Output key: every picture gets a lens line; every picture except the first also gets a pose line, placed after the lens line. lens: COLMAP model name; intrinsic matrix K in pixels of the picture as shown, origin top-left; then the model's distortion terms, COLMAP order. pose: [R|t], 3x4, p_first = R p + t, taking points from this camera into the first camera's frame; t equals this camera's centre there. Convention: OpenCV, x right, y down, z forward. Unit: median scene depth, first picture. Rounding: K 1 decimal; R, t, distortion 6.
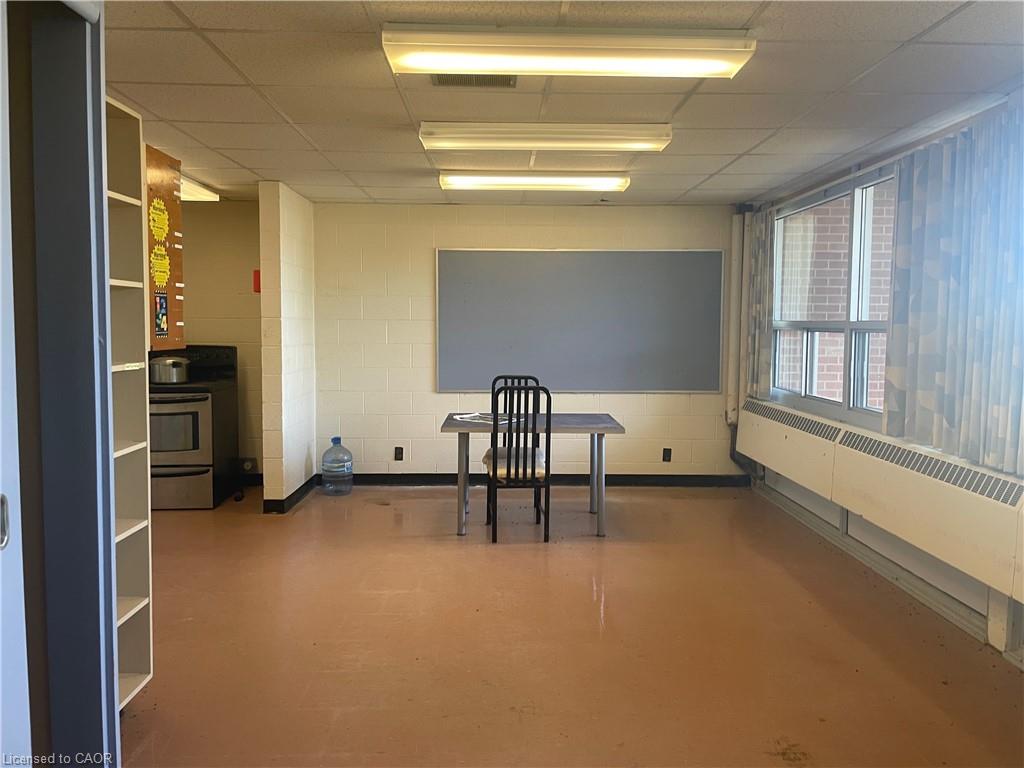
lens RADIAL K [[773.2, 0, 513.2], [0, 773.2, 382.3], [0, 0, 1]] dist [0.056030, 0.000590]
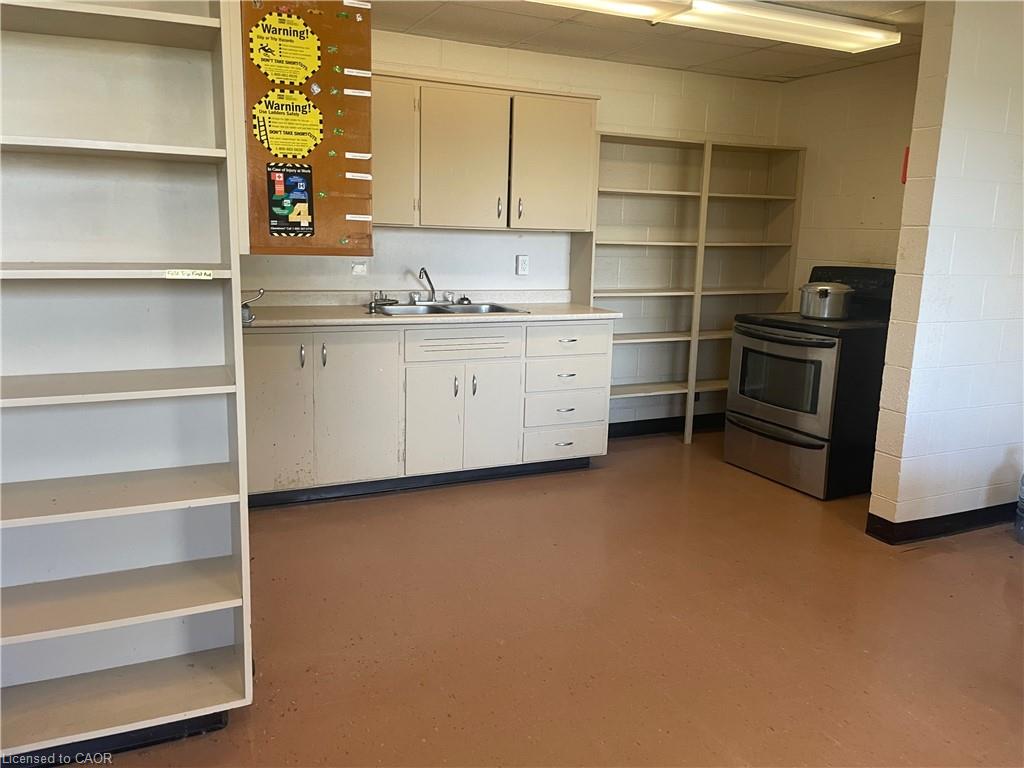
lens RADIAL K [[773.2, 0, 508.1], [0, 773.2, 358.6], [0, 0, 1]] dist [0.056030, 0.000590]
pose [[0.411374, 0.155064, -0.898180, 0.117217], [-0.095443, 0.987333, 0.126742, -0.028473], [0.906456, 0.033587, 0.420963, 0.454770]]
